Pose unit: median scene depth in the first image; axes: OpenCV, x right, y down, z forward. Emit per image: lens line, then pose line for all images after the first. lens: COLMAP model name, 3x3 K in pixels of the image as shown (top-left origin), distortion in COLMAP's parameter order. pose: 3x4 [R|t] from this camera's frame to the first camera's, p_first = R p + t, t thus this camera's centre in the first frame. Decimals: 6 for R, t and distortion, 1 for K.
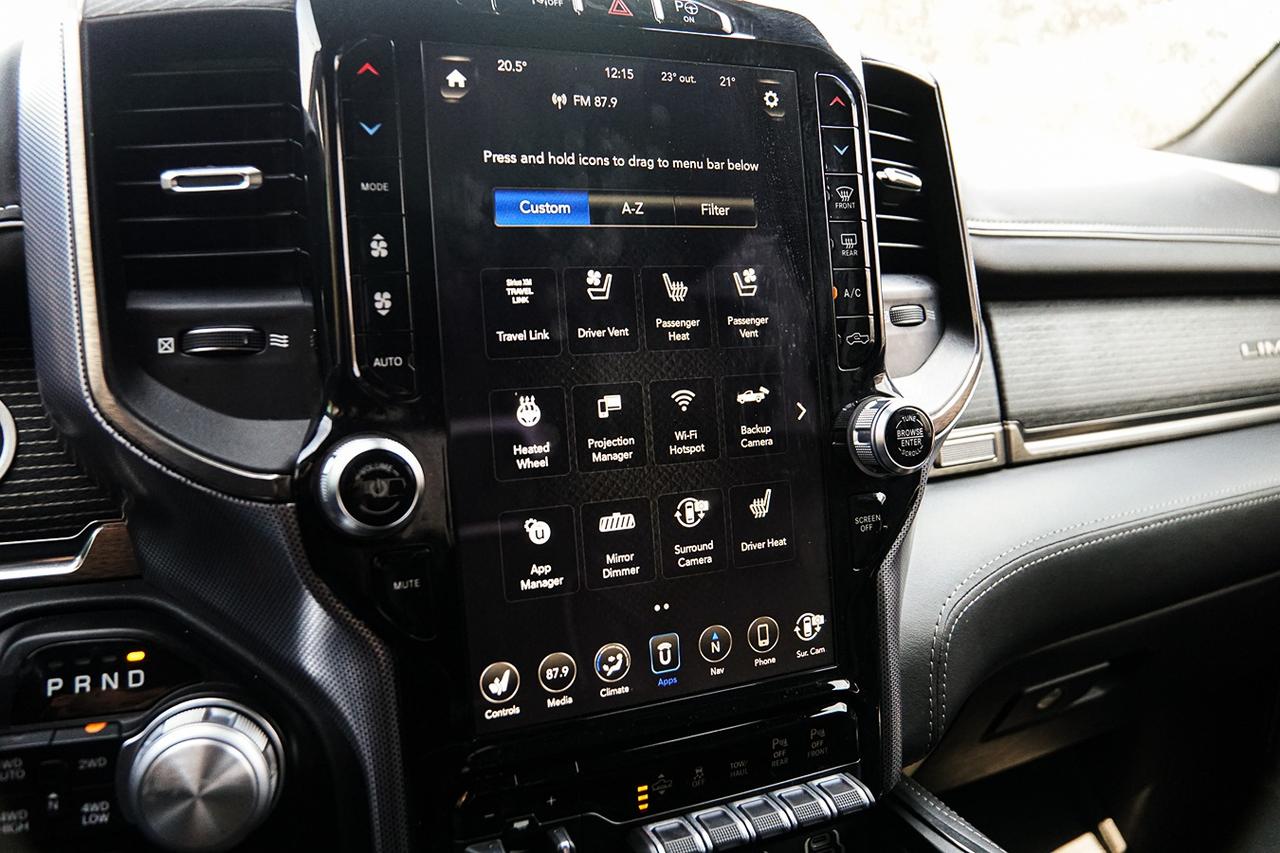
lens RADIAL K [[997.5, 0, 634.8], [0, 997.5, 427.7], [0, 0, 1]] dist [-0.130307, 0.087445]
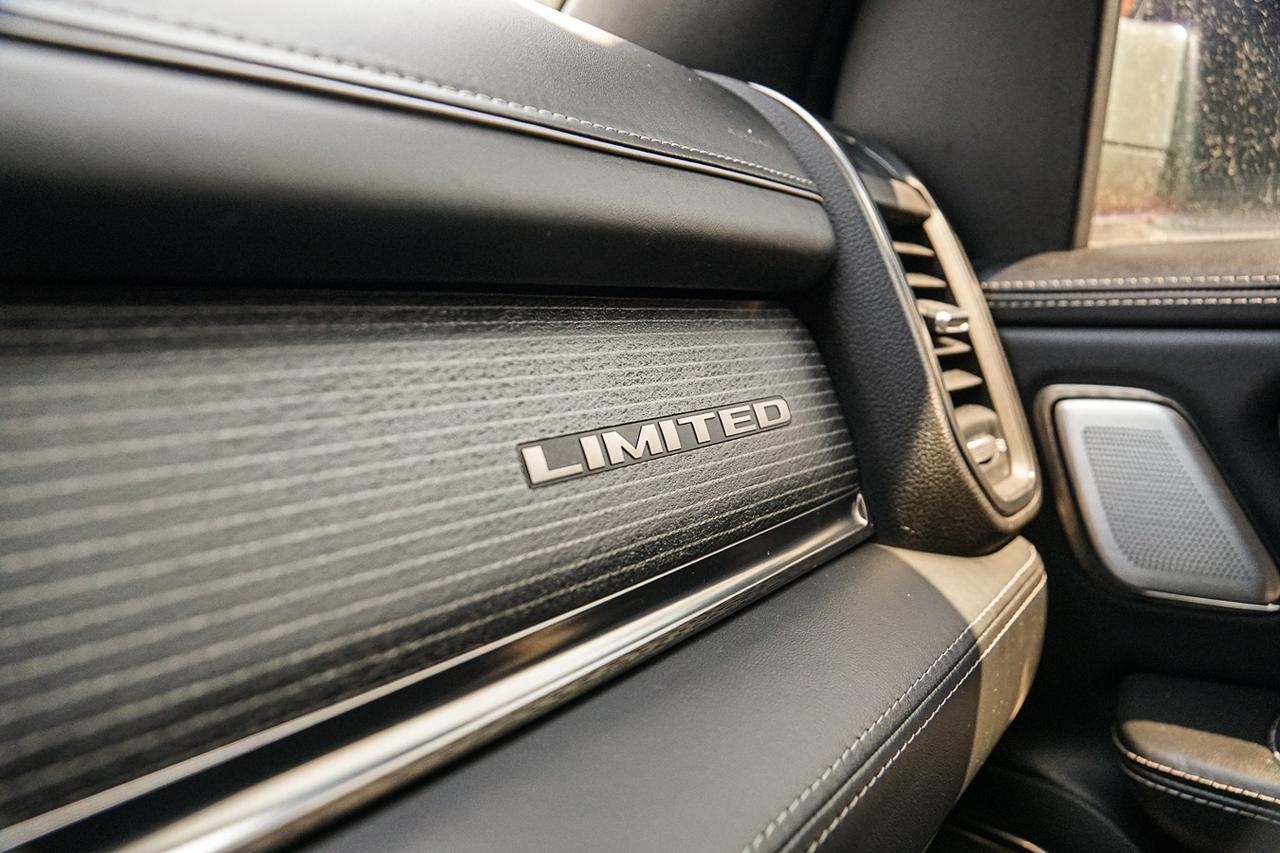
lens RADIAL K [[997.5, 0, 641.1], [0, 997.5, 423.0], [0, 0, 1]] dist [-0.130307, 0.087445]
pose [[0.893068, -0.067722, 0.444795, 0.907024], [0.099313, 0.993894, -0.048078, -0.131322], [-0.438823, 0.087111, 0.894341, 1.189907]]
